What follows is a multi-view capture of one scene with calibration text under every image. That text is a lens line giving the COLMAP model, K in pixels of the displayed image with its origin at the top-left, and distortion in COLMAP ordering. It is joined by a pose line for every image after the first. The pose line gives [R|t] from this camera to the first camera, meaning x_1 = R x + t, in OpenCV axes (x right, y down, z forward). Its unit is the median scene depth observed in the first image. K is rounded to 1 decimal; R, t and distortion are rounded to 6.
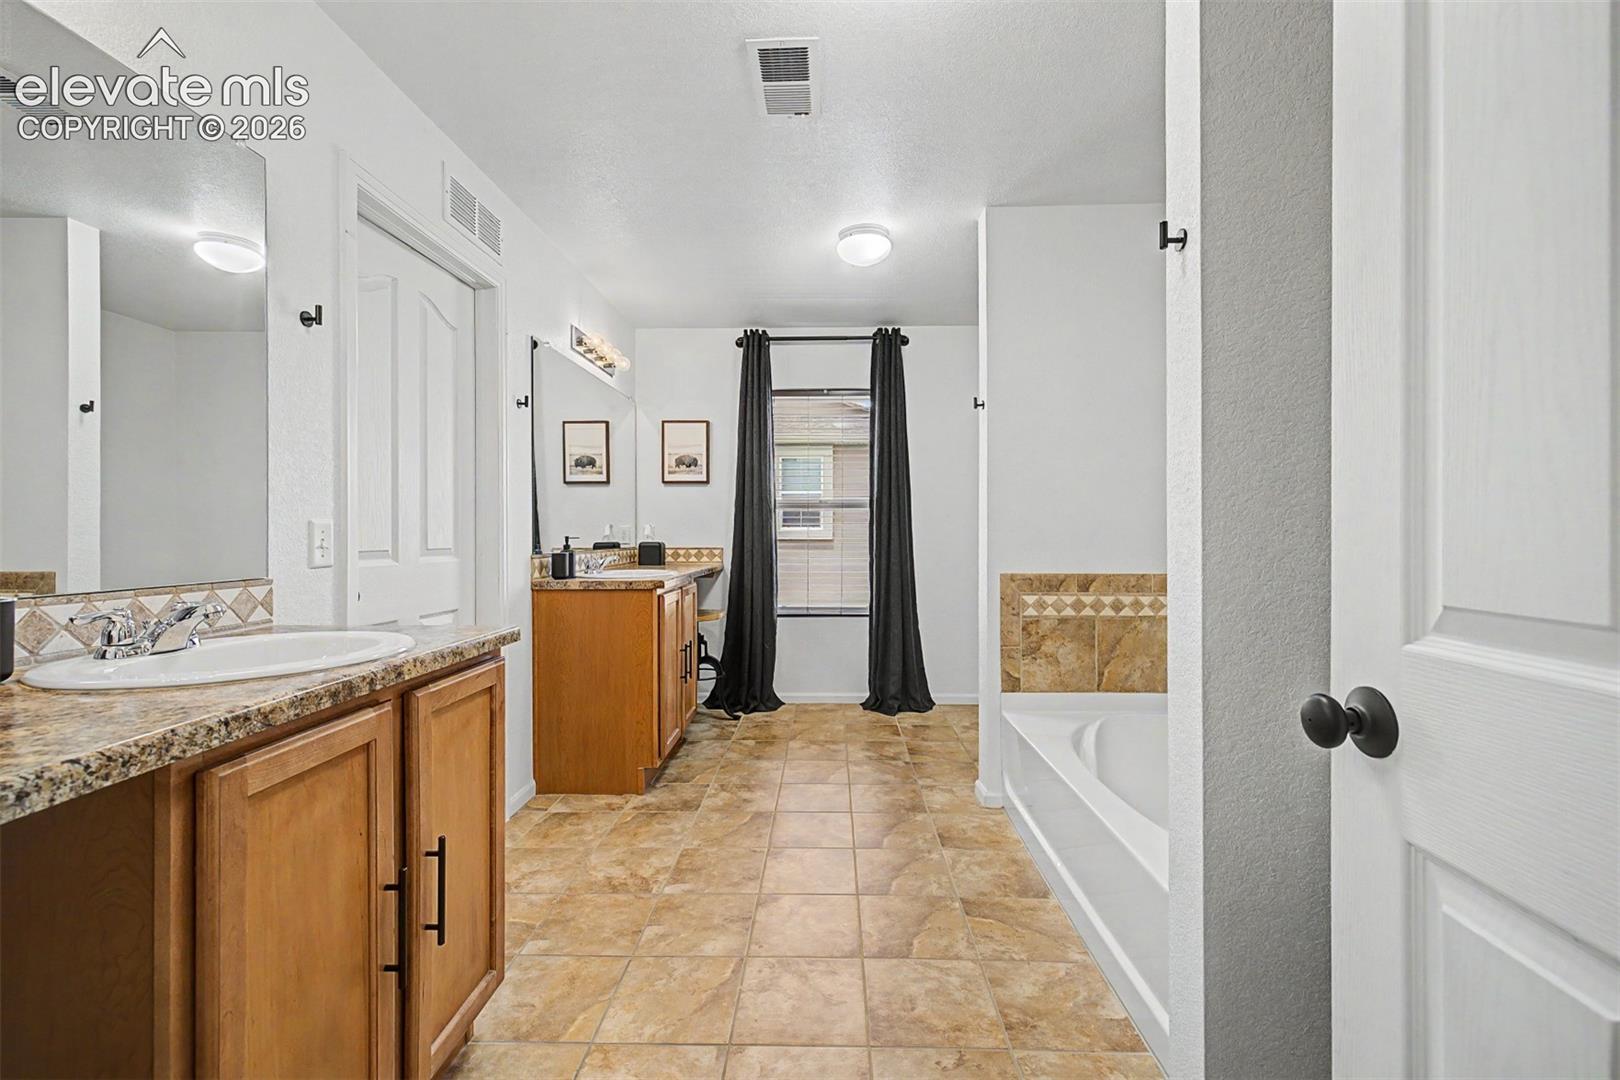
lens RADIAL K [[683.4, 0, 810.8], [0, 683.4, 531.9], [0, 0, 1]] dist [0.007003, -0.002807]
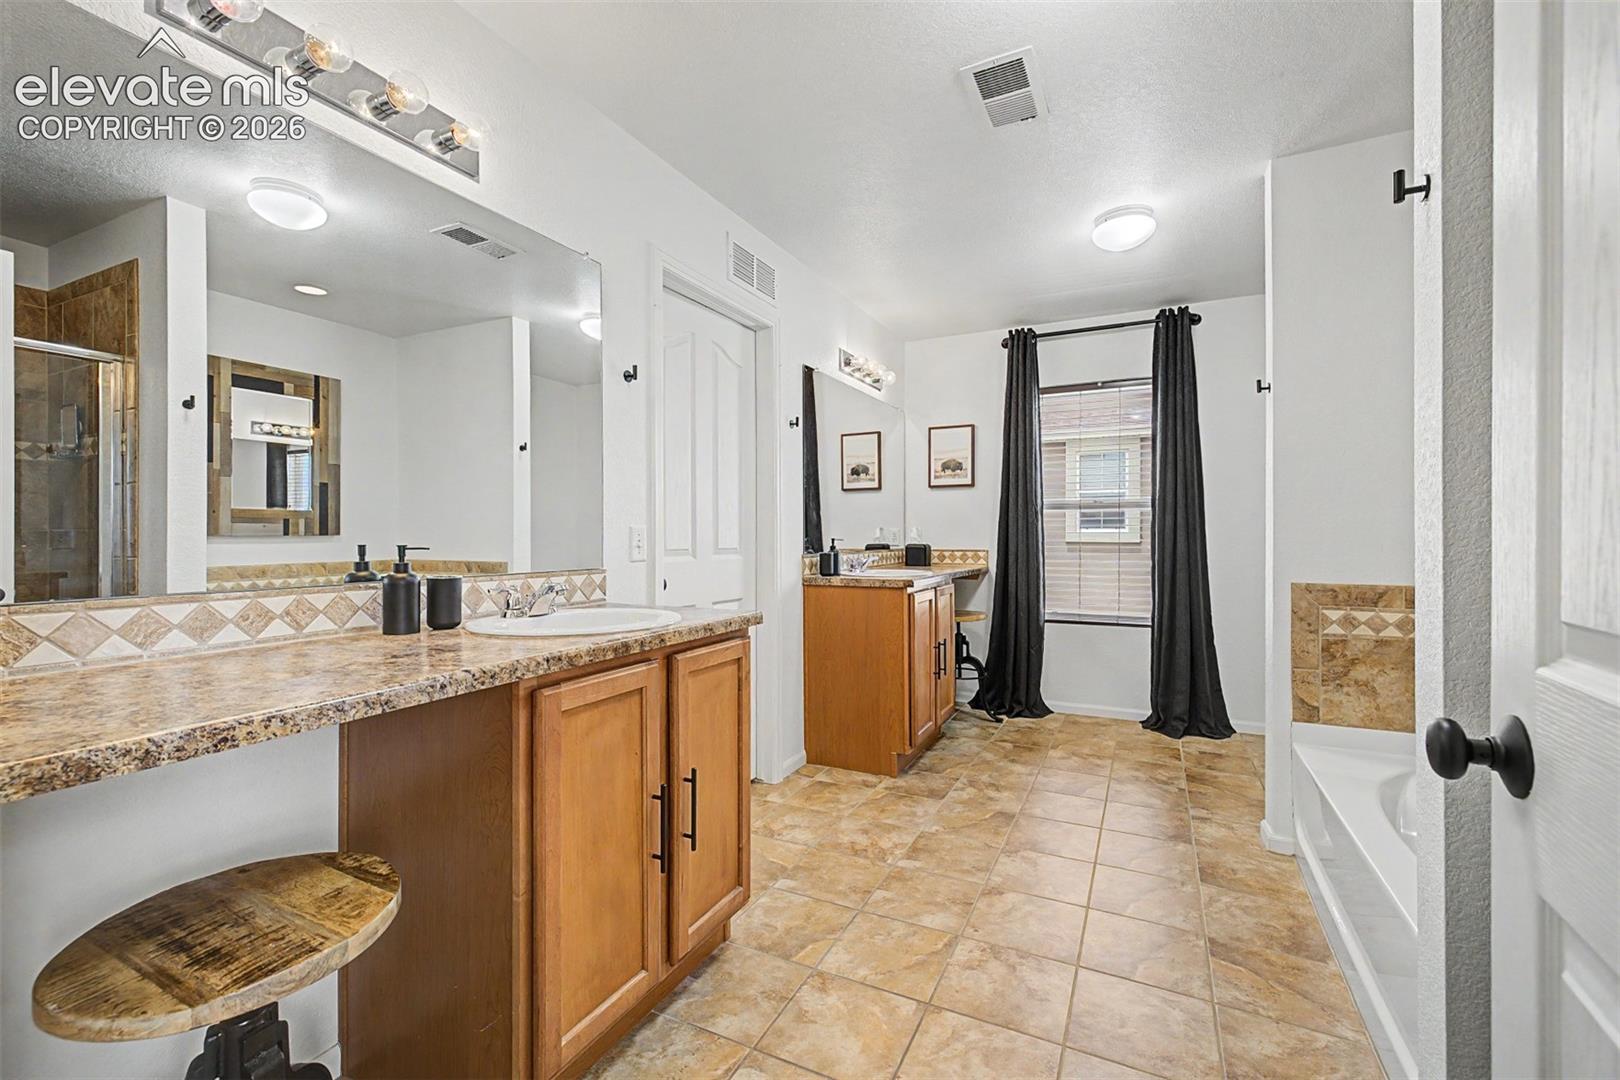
lens RADIAL K [[683.4, 0, 803.0], [0, 683.4, 535.1], [0, 0, 1]] dist [0.007003, -0.002807]
pose [[0.902917, -0.000084, -0.429815, 0.110370], [0.000705, 0.999999, 0.001287, -0.000624], [0.429815, -0.001465, 0.902916, -0.046281]]
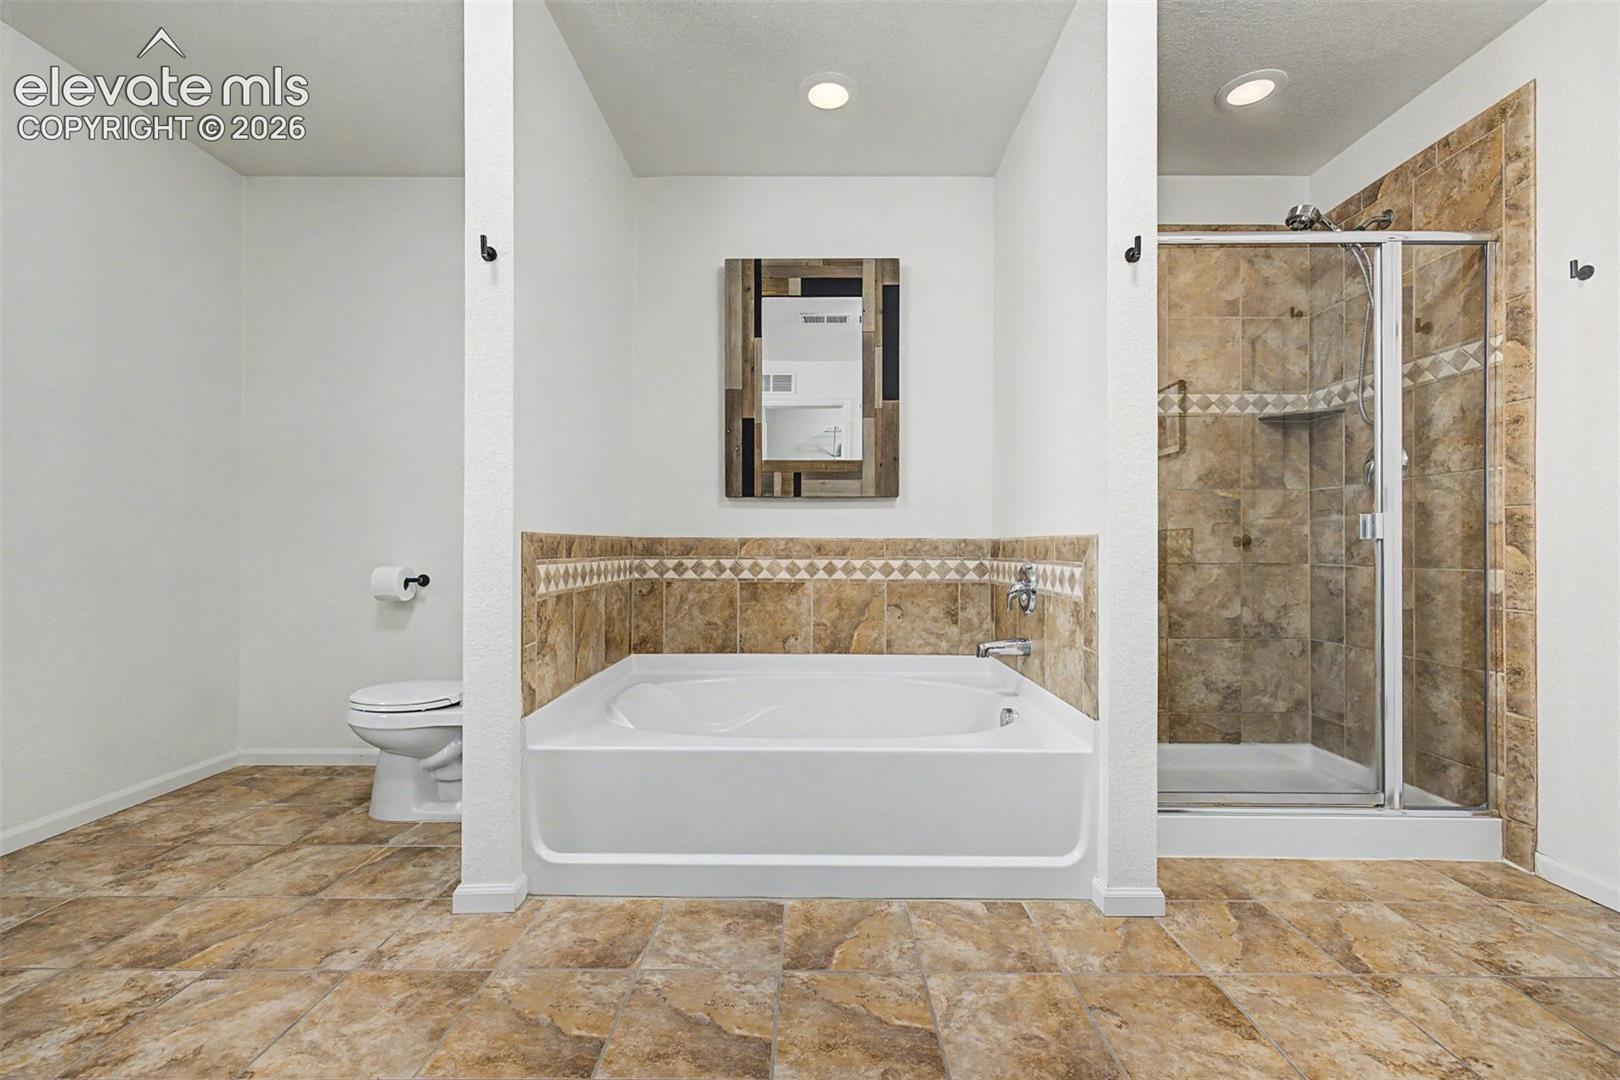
lens RADIAL K [[683.4, 0, 811.3], [0, 683.4, 544.9], [0, 0, 1]] dist [0.007003, -0.002807]
pose [[-0.025921, 0.003398, 0.999658, -0.434402], [0.001604, 0.999993, -0.003357, 0.089184], [-0.999663, 0.001517, -0.025926, 0.878768]]
